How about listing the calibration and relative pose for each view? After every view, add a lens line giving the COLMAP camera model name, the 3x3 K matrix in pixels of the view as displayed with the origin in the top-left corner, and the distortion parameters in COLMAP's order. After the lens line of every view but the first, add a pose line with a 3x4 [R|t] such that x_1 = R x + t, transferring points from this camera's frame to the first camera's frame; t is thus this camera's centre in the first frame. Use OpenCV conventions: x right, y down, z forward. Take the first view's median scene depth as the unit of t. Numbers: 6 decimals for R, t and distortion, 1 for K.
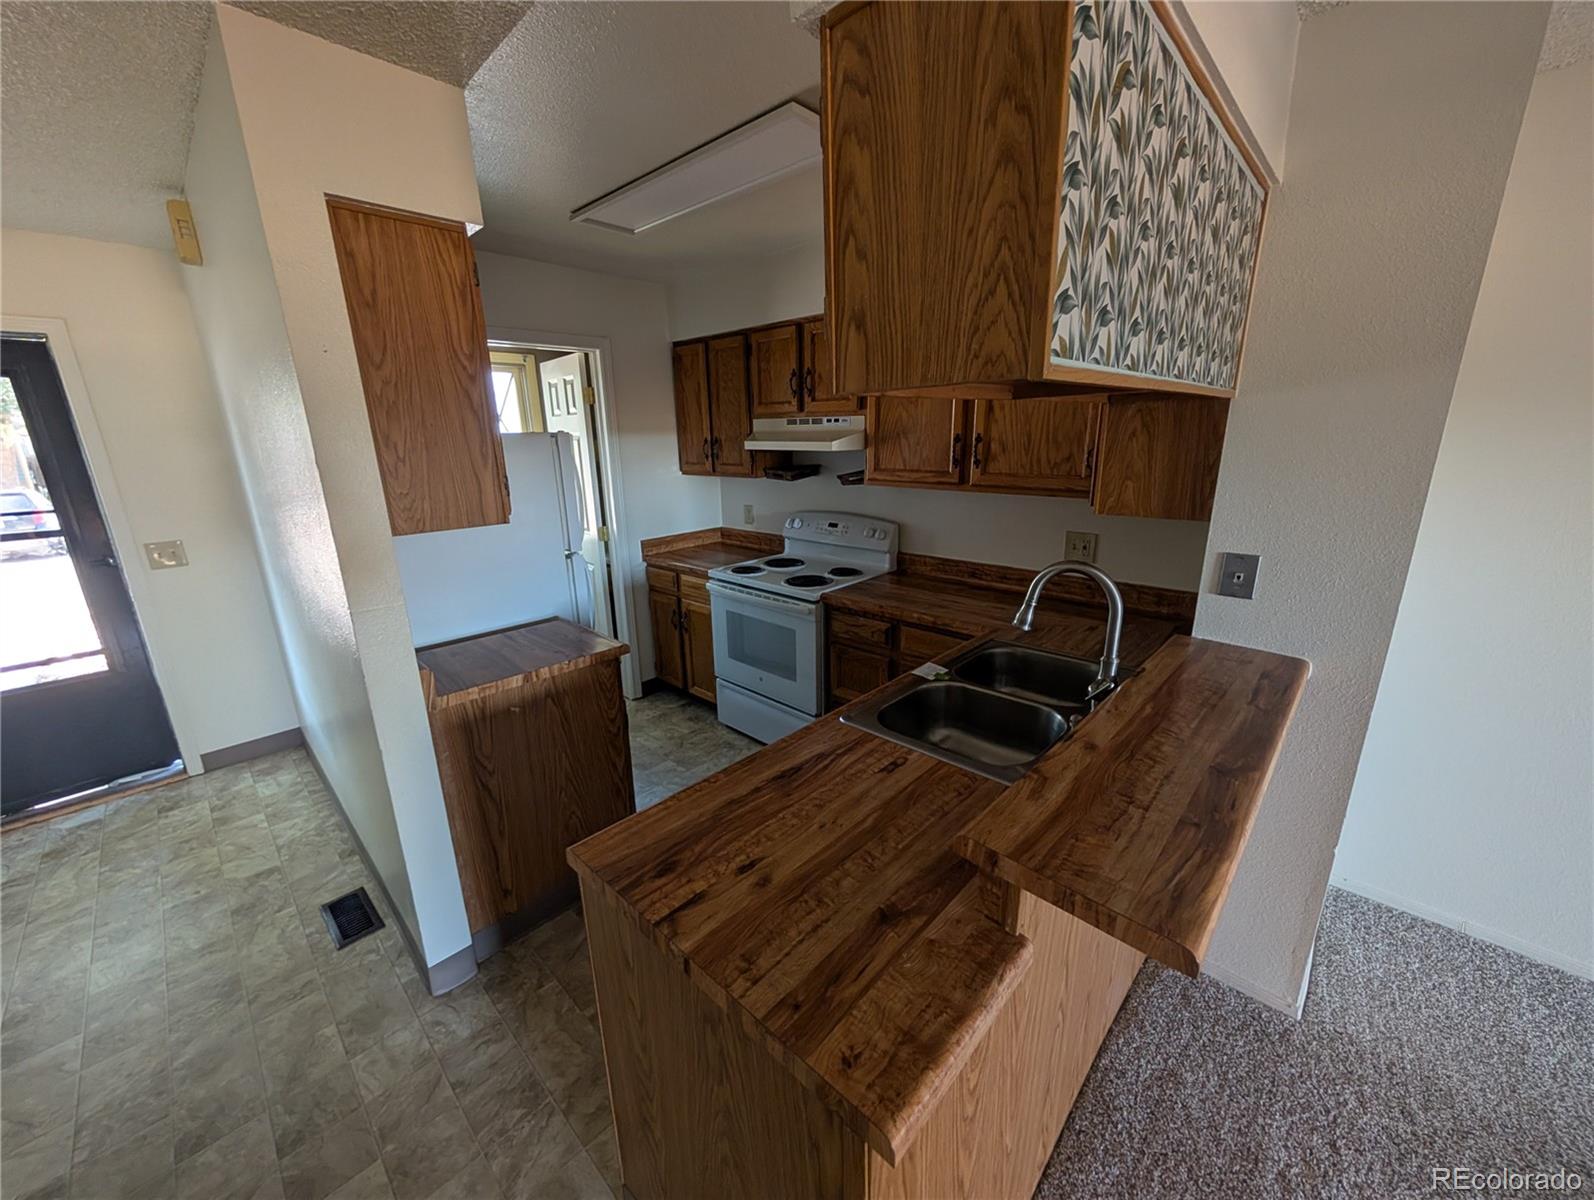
lens RADIAL K [[606.0, 0, 803.4], [0, 606.0, 603.2], [0, 0, 1]] dist [0.002331, 0.000208]
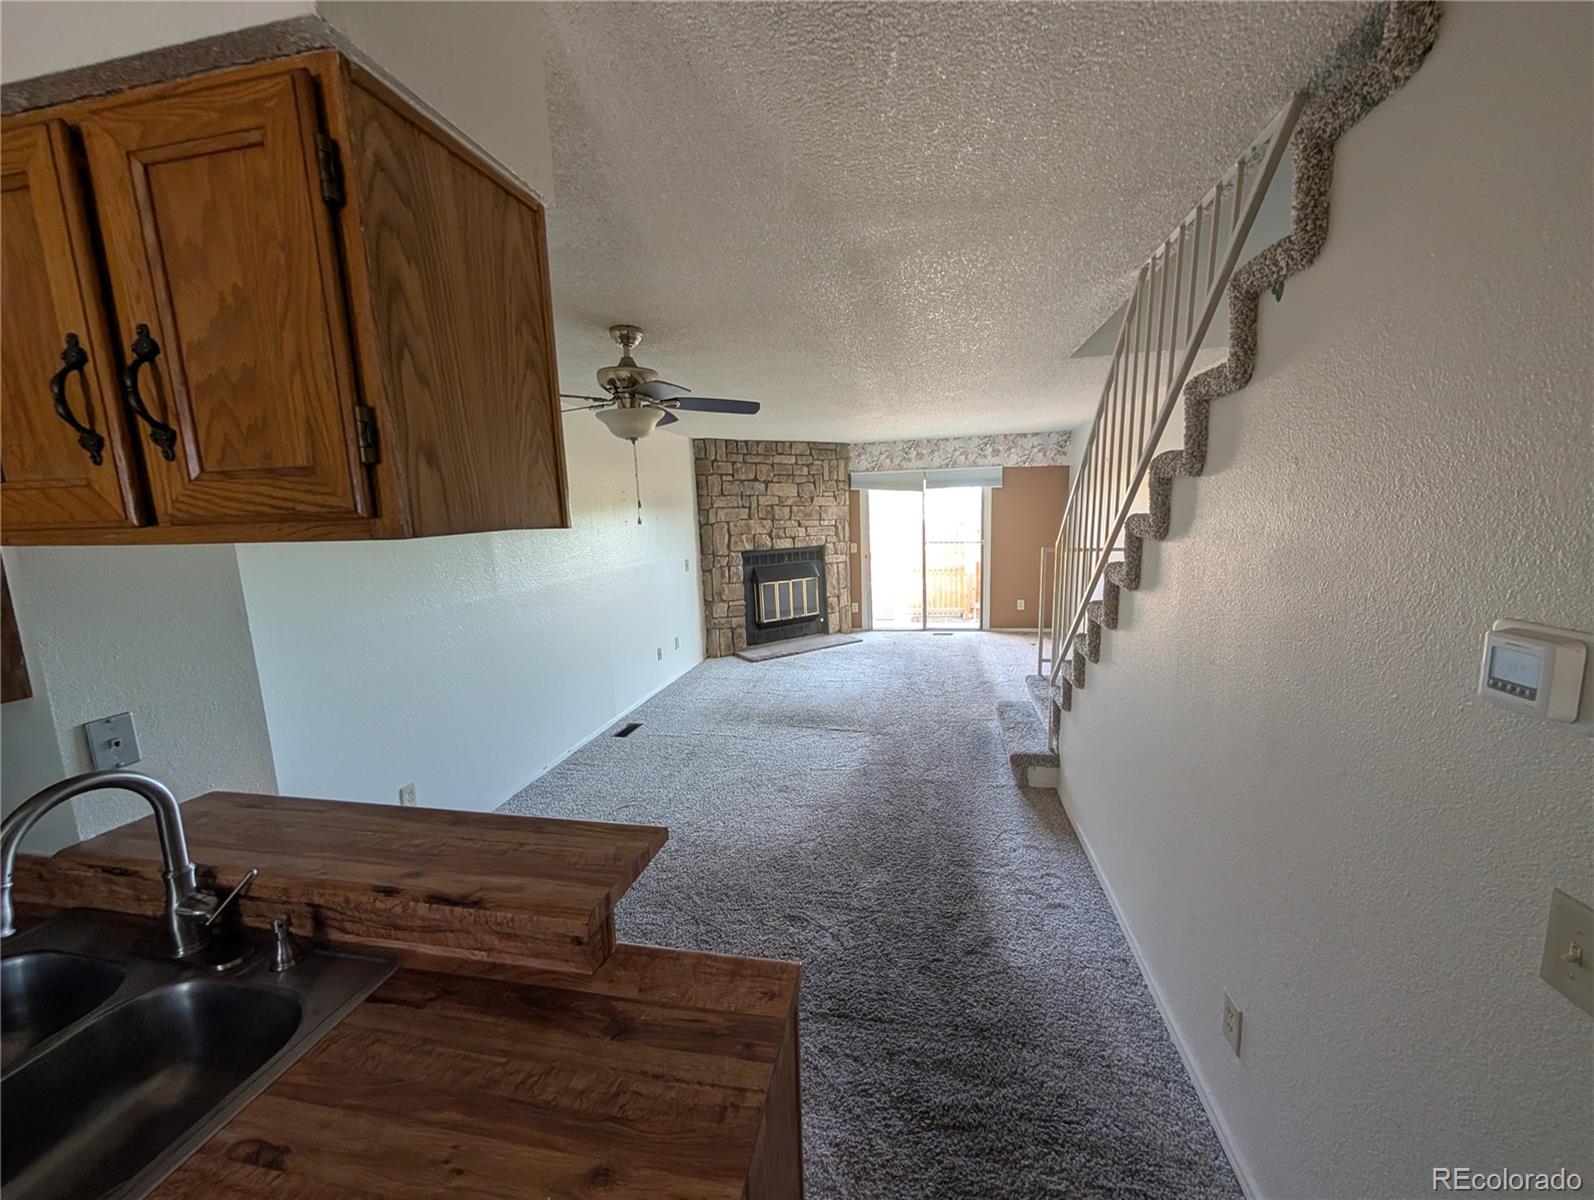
lens RADIAL K [[606.0, 0, 800.5], [0, 606.0, 601.0], [0, 0, 1]] dist [0.002331, 0.000208]
pose [[-0.531427, -0.093647, 0.841912, -0.888452], [0.268346, 0.924074, 0.272170, -0.374621], [-0.803477, 0.370563, -0.465948, 1.065433]]
